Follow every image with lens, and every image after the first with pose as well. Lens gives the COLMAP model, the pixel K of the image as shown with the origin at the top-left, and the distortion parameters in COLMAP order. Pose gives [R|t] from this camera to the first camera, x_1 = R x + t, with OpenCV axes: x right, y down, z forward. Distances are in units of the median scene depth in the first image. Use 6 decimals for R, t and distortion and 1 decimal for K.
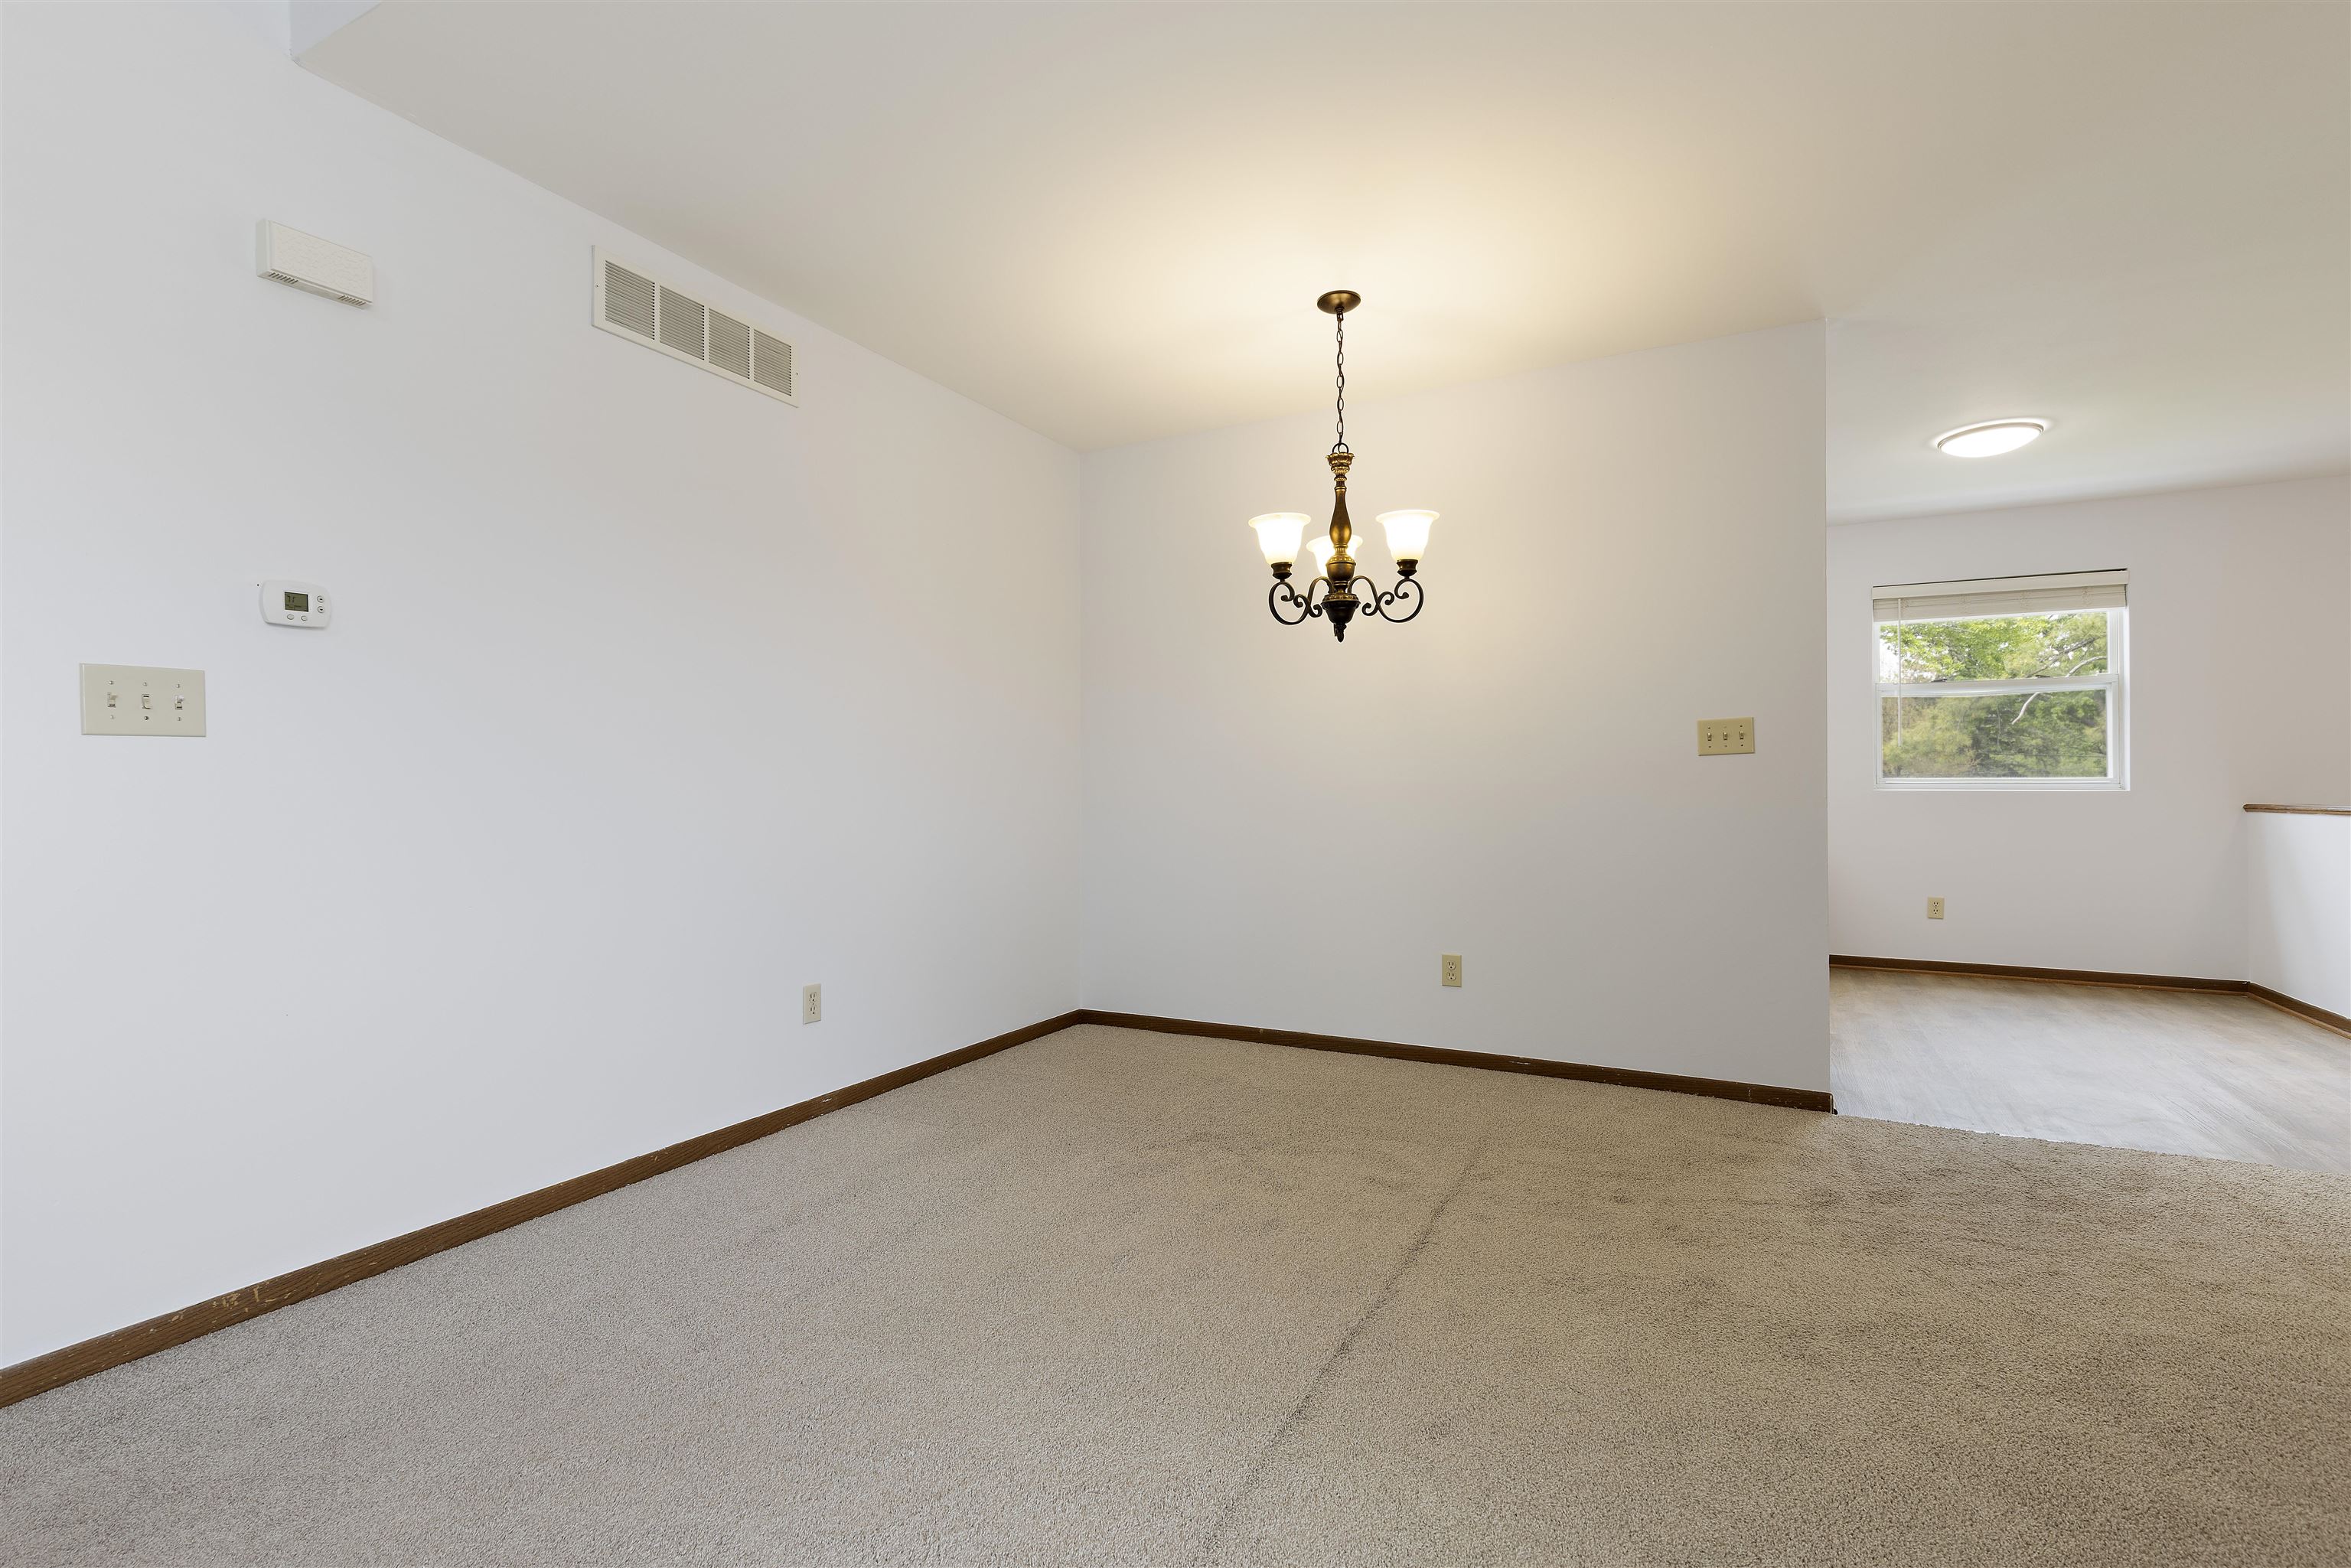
lens RADIAL K [[1062.8, 0, 1183.4], [0, 1062.8, 775.9], [0, 0, 1]] dist [0.014652, 0.000007]
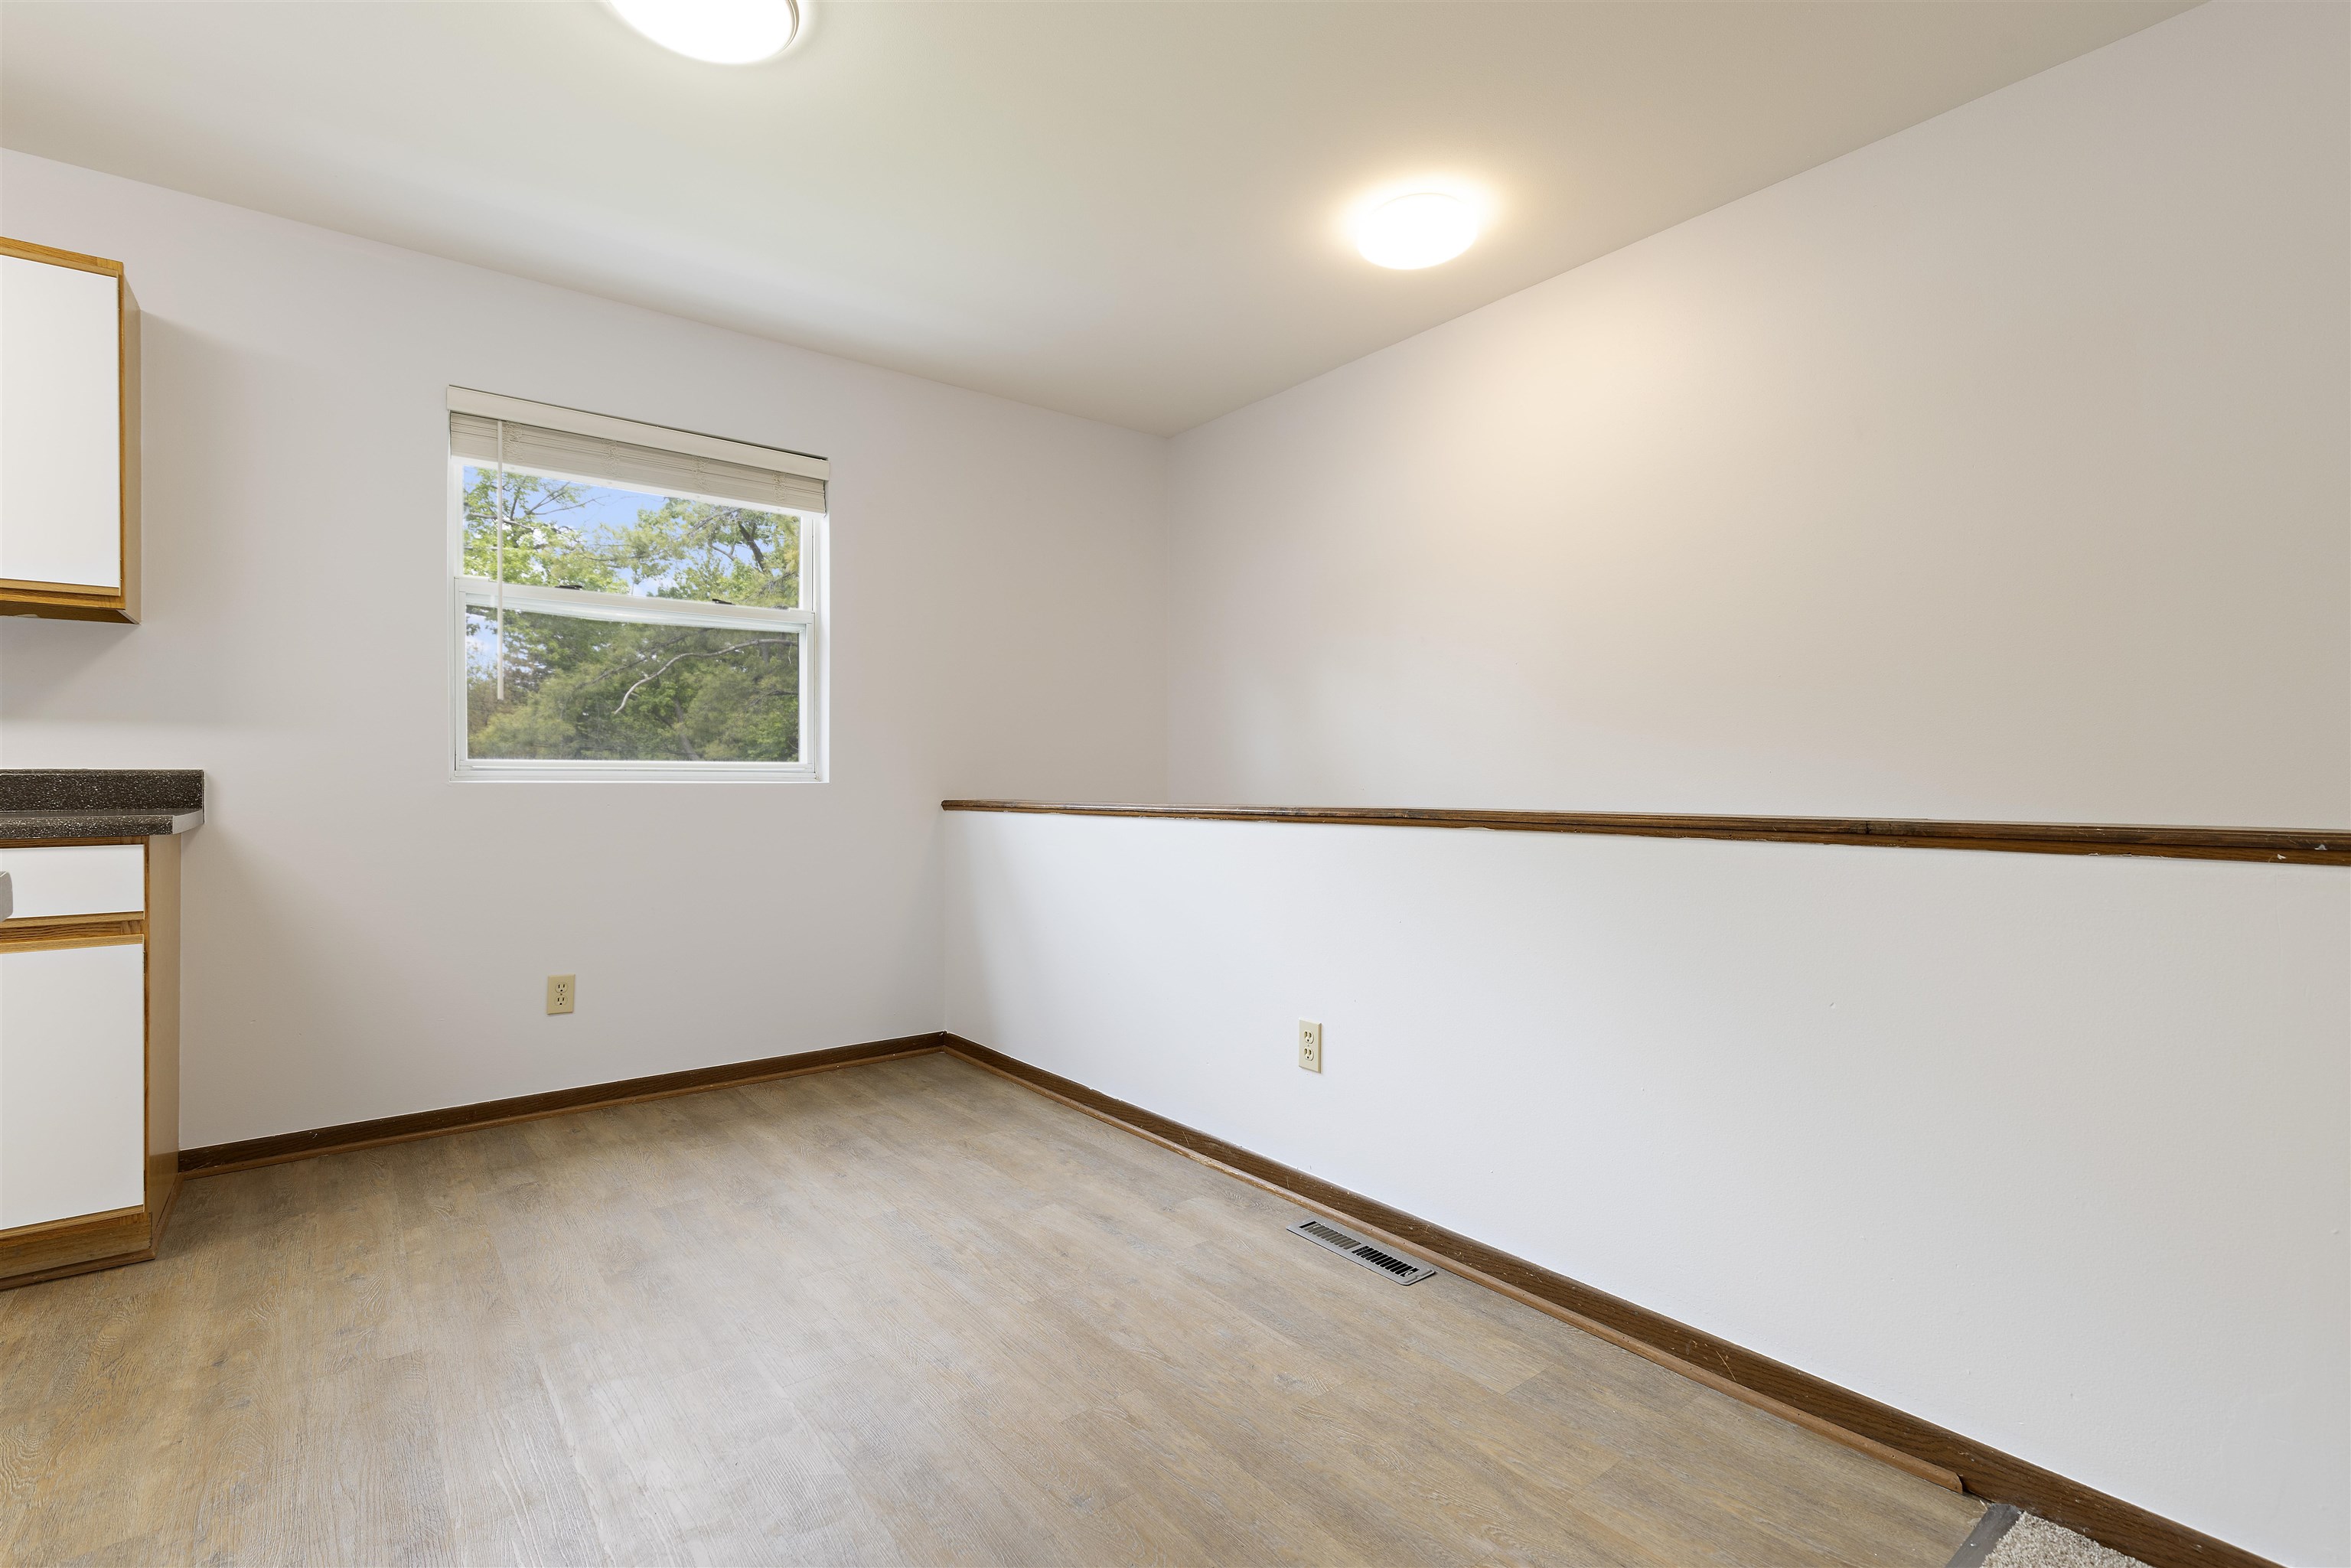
lens RADIAL K [[1062.8, 0, 1182.5], [0, 1062.8, 774.0], [0, 0, 1]] dist [0.014652, 0.000007]
pose [[0.398496, 0.004089, 0.917161, 0.319021], [-0.005560, 0.999982, -0.002042, 0.007314], [-0.917153, -0.004286, 0.398512, 0.479907]]
